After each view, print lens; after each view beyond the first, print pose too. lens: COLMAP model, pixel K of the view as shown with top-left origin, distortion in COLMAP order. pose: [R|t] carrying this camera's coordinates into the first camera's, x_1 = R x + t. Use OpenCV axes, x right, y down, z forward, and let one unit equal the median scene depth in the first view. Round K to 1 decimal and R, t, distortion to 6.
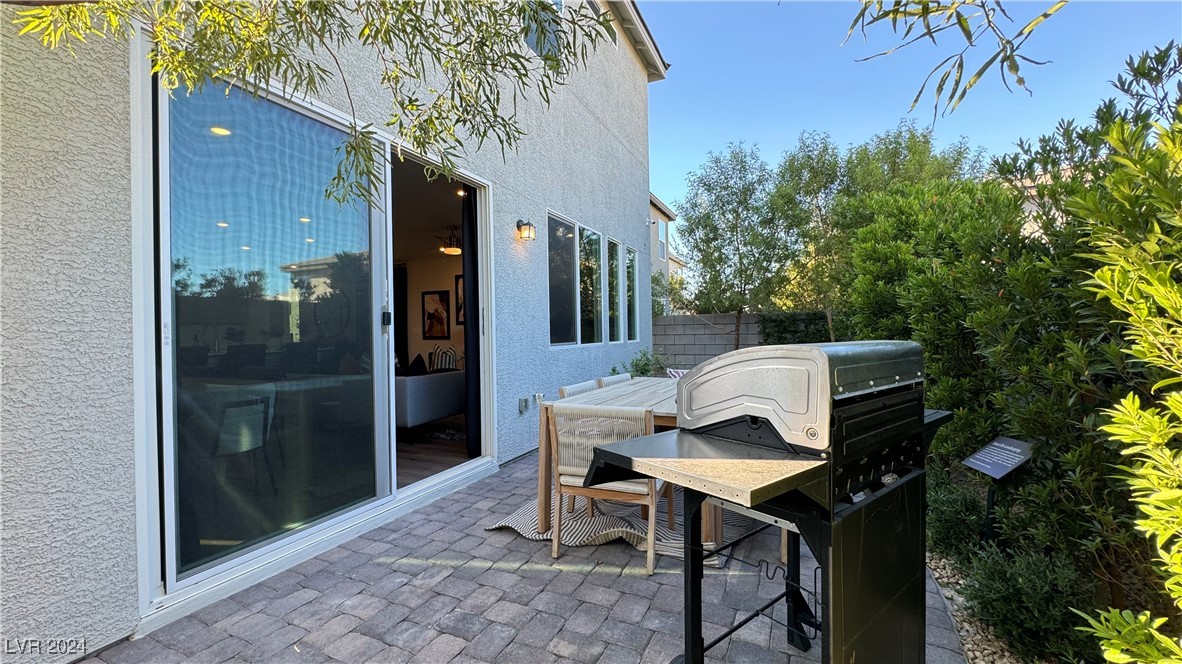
lens RADIAL K [[473.2, 0, 591.2], [0, 473.2, 325.2], [0, 0, 1]] dist [-0.005979, 0.001553]
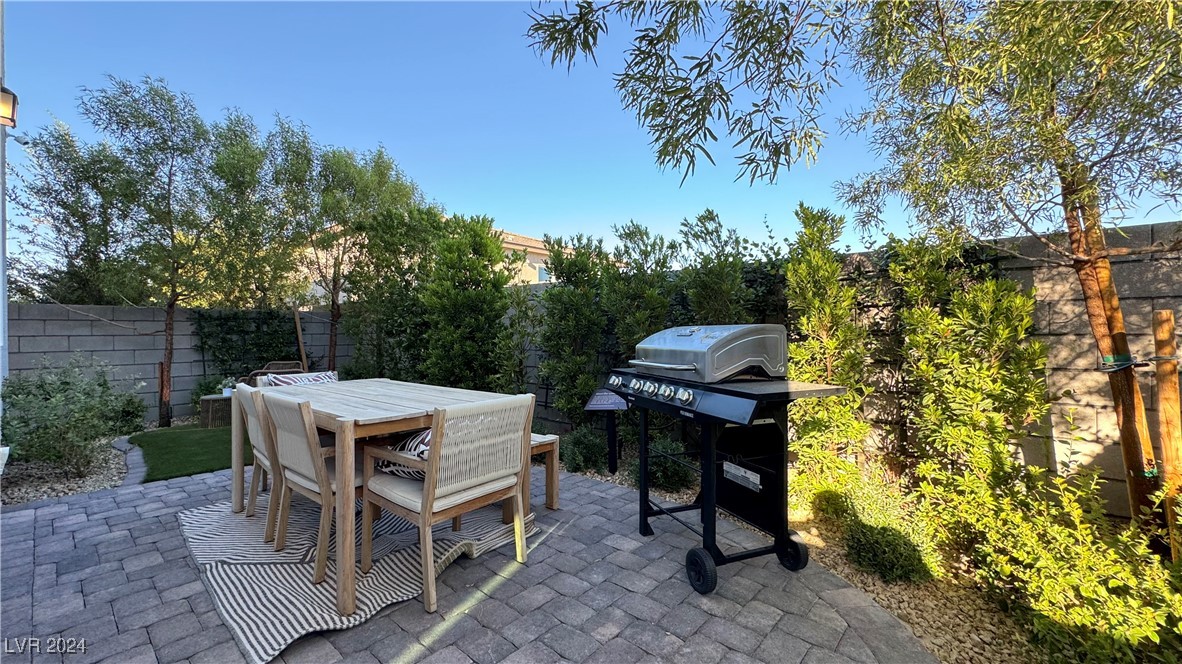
lens RADIAL K [[473.2, 0, 591.3], [0, 473.2, 330.0], [0, 0, 1]] dist [-0.005979, 0.001553]
pose [[0.284755, 0.004489, 0.958590, -0.769042], [-0.005890, 0.999978, -0.002933, 0.032373], [-0.958582, -0.004811, 0.284775, 0.553770]]
